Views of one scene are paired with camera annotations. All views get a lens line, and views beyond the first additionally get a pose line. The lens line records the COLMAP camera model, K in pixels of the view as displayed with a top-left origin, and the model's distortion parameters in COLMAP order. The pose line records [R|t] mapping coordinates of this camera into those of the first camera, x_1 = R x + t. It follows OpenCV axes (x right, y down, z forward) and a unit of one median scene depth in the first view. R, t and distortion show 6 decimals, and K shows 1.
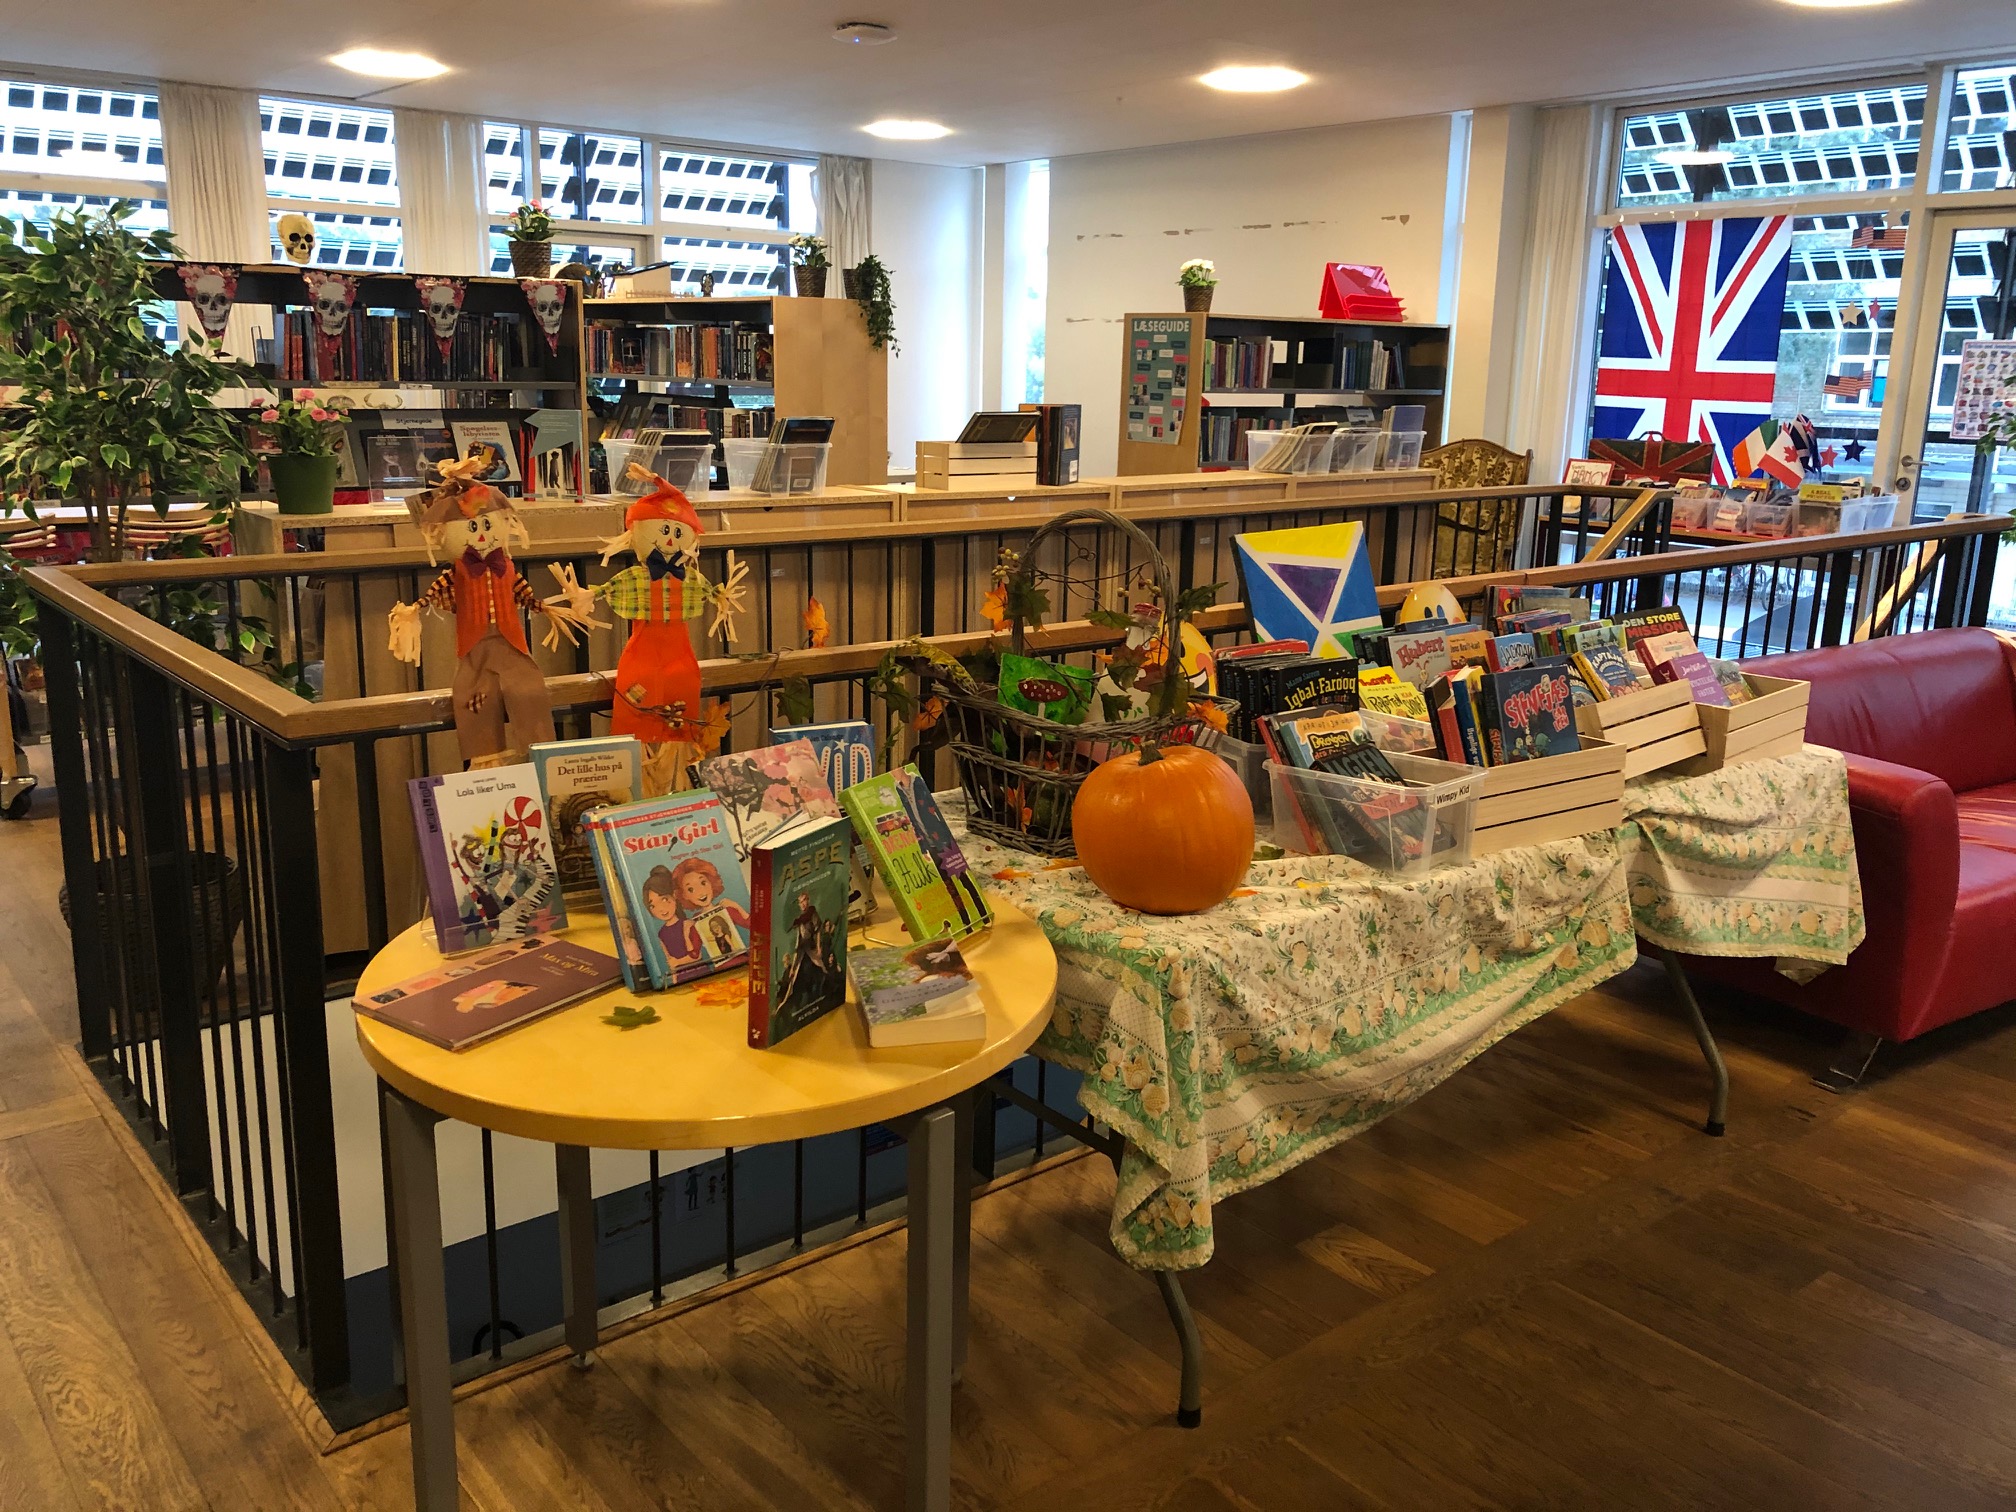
lens RADIAL K [[1648.9, 0, 1007.0], [0, 1648.9, 756.0], [0, 0, 1]] dist [0.005808, 0.002488]
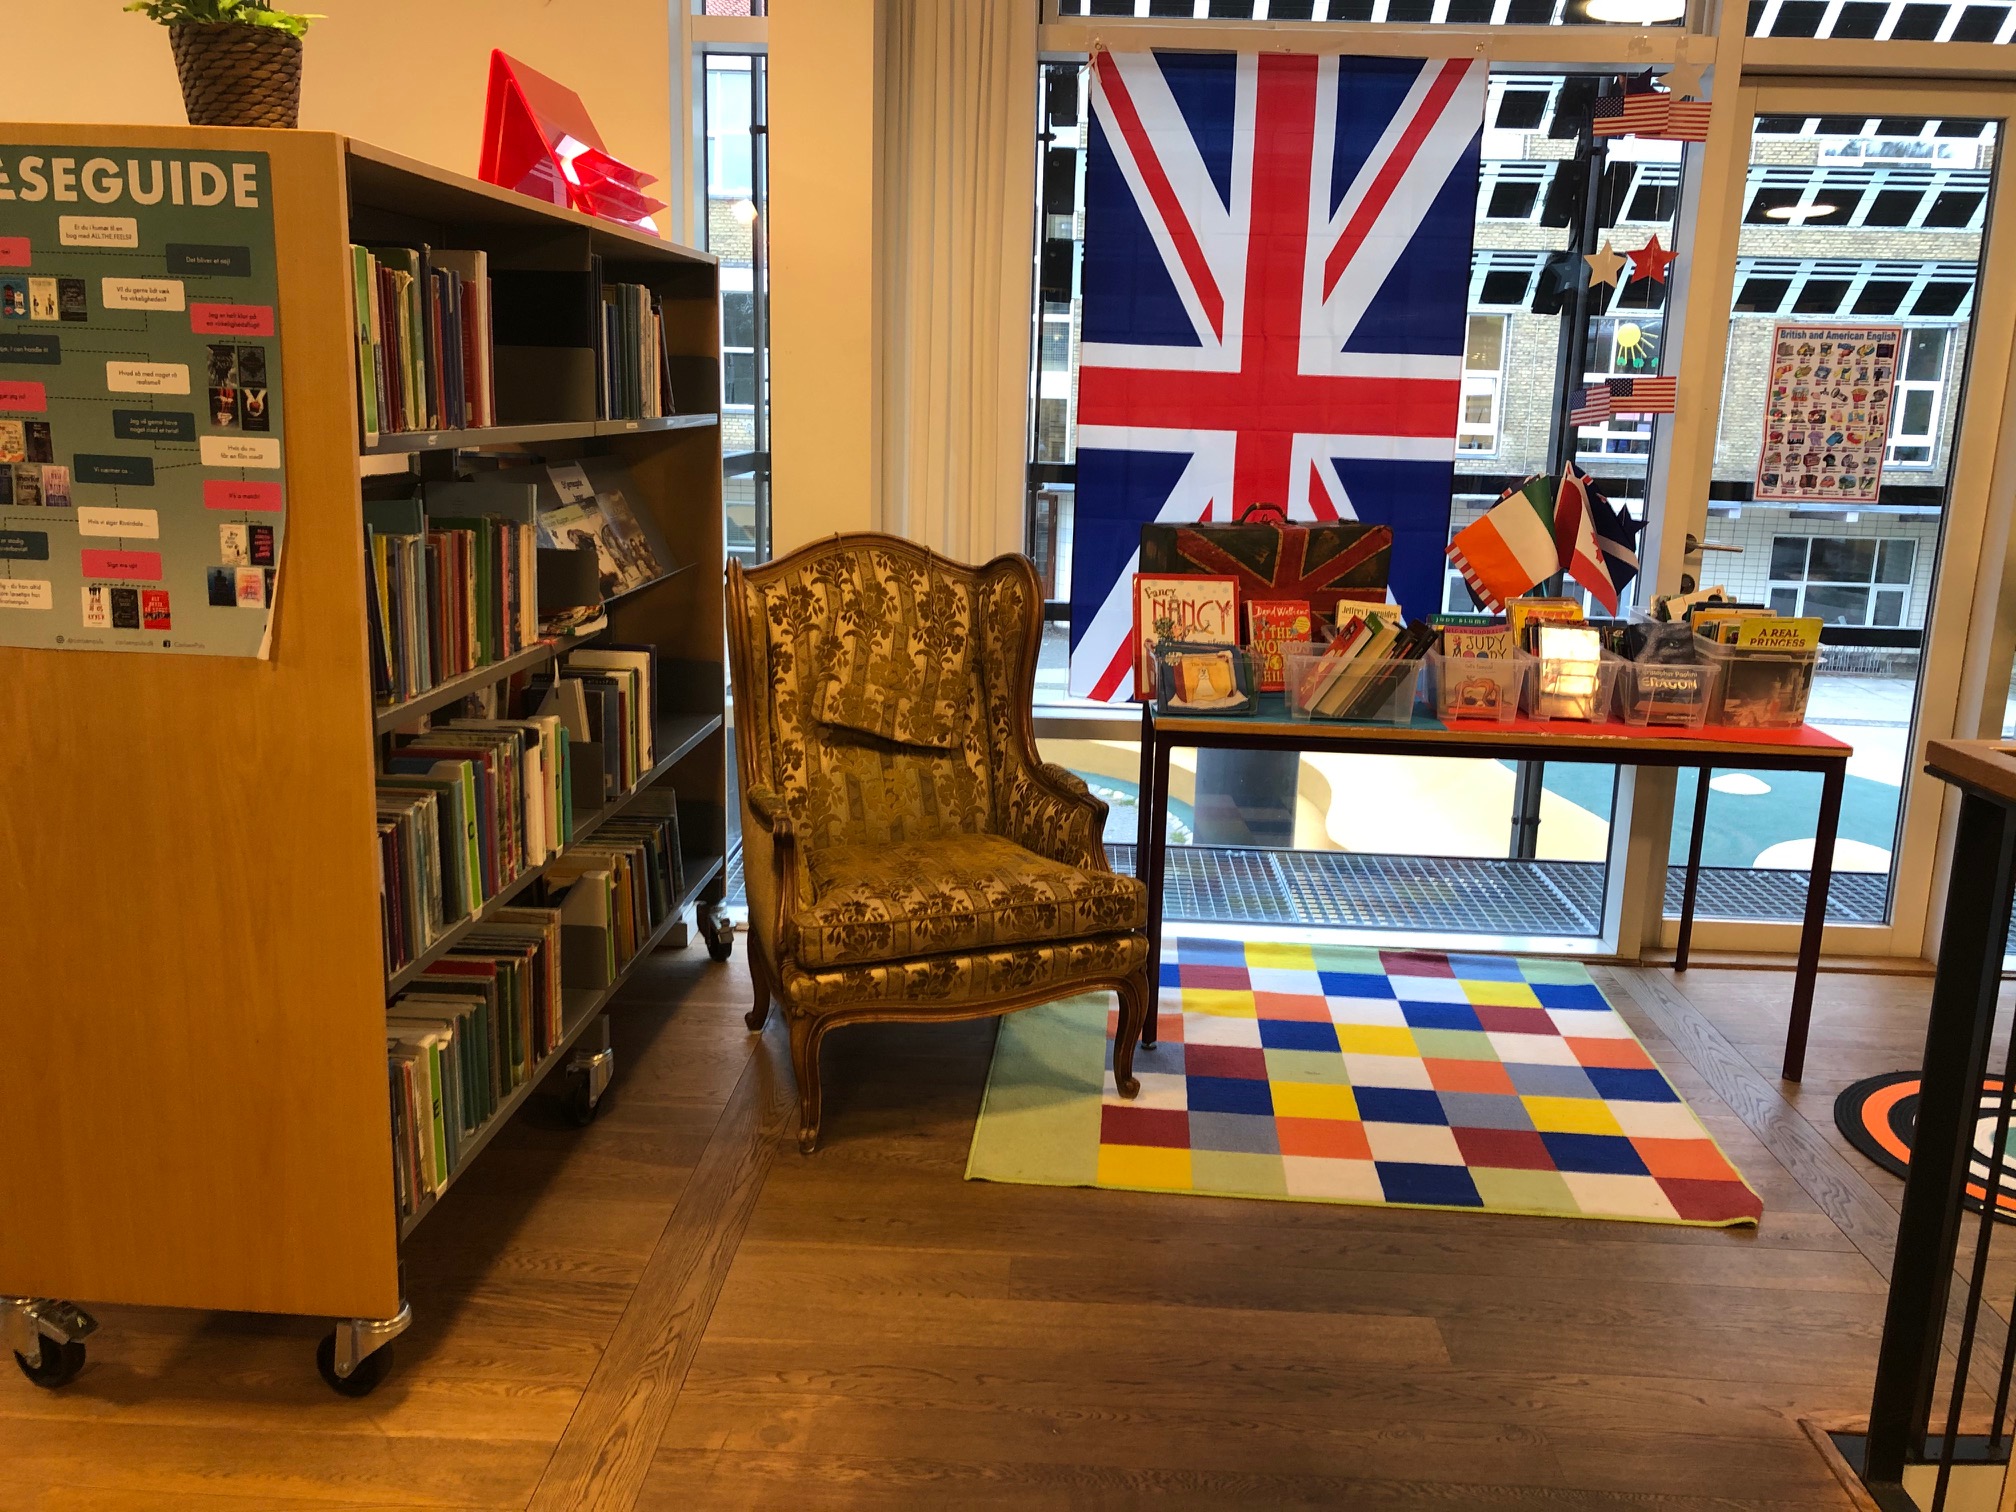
lens RADIAL K [[1648.9, 0, 1011.2], [0, 1648.9, 760.1], [0, 0, 1]] dist [0.005808, 0.002488]
pose [[0.667454, -0.167456, 0.725578, -0.006438], [0.158968, 0.983967, 0.080857, -0.174742], [-0.727485, 0.061375, 0.683373, 0.739967]]
